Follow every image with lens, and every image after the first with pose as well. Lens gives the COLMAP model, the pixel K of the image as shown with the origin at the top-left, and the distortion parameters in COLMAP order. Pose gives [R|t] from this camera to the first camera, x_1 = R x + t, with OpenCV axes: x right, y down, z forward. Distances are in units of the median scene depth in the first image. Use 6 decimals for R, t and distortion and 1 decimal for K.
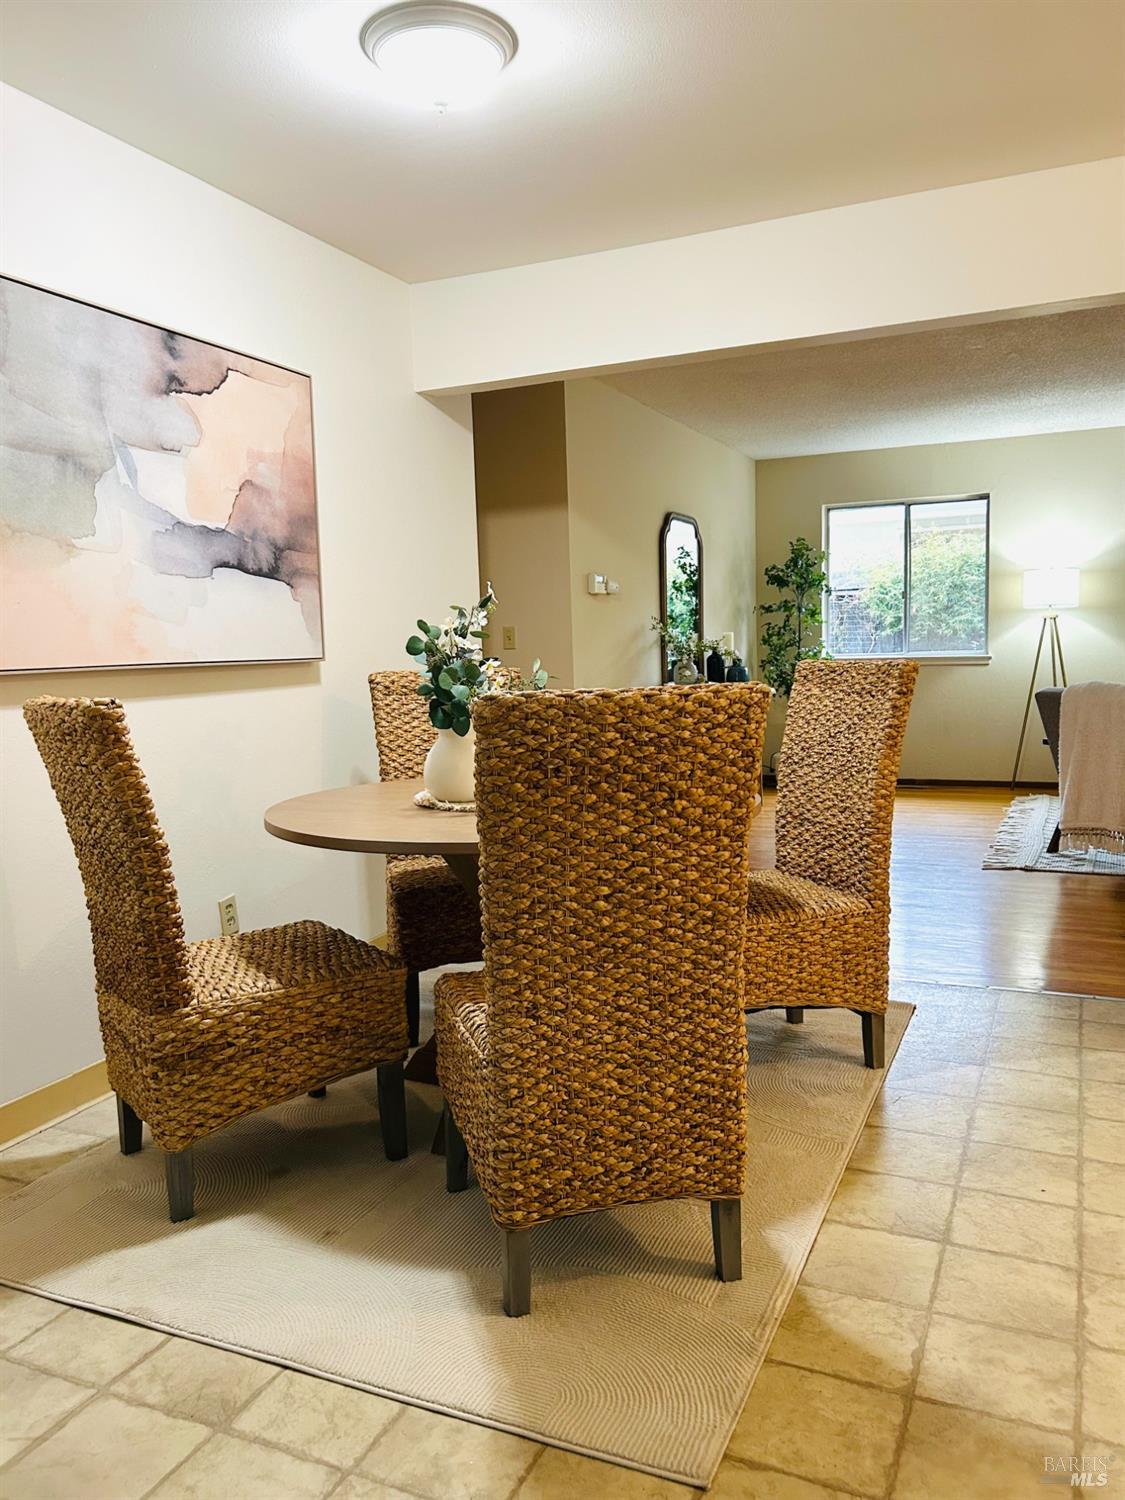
lens RADIAL K [[1124.6, 0, 562.5], [0, 1124.6, 750.0], [0, 0, 1]] dist [0.059491, -0.005254]
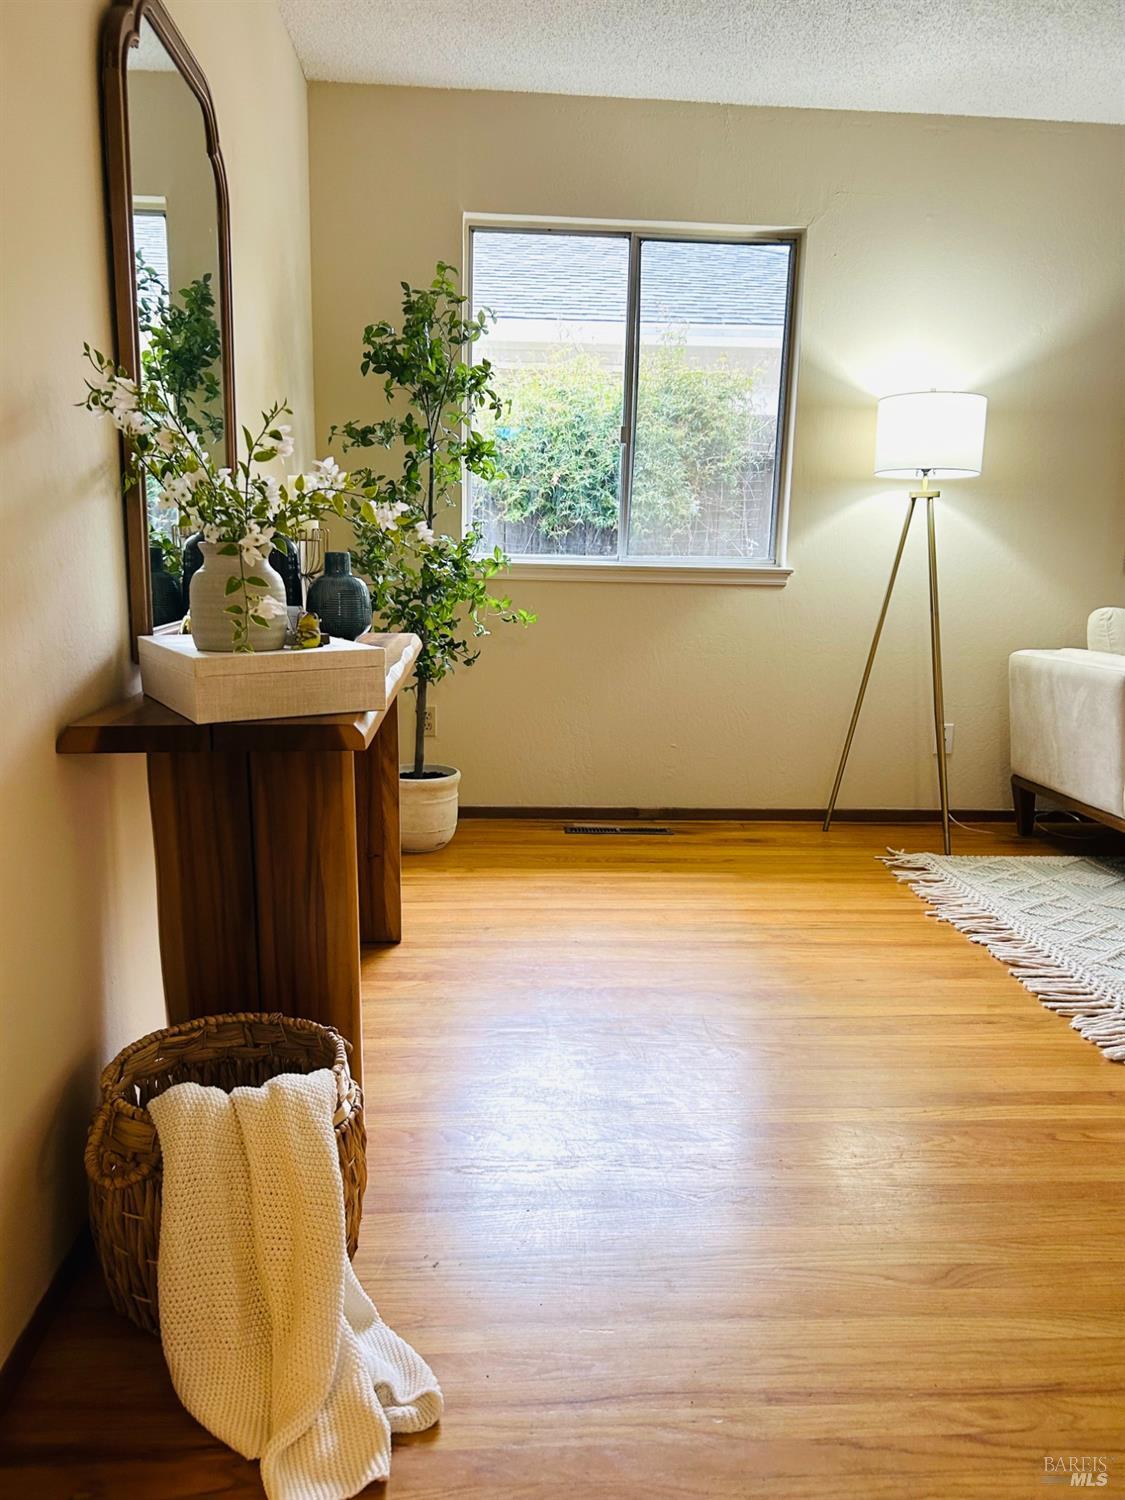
lens RADIAL K [[1124.6, 0, 562.5], [0, 1124.6, 750.0], [0, 0, 1]] dist [0.059491, -0.005254]
pose [[0.877562, -0.043088, 0.477524, 0.039361], [0.001597, 0.996211, 0.086956, -0.044078], [-0.479461, -0.075547, 0.874305, 0.586088]]
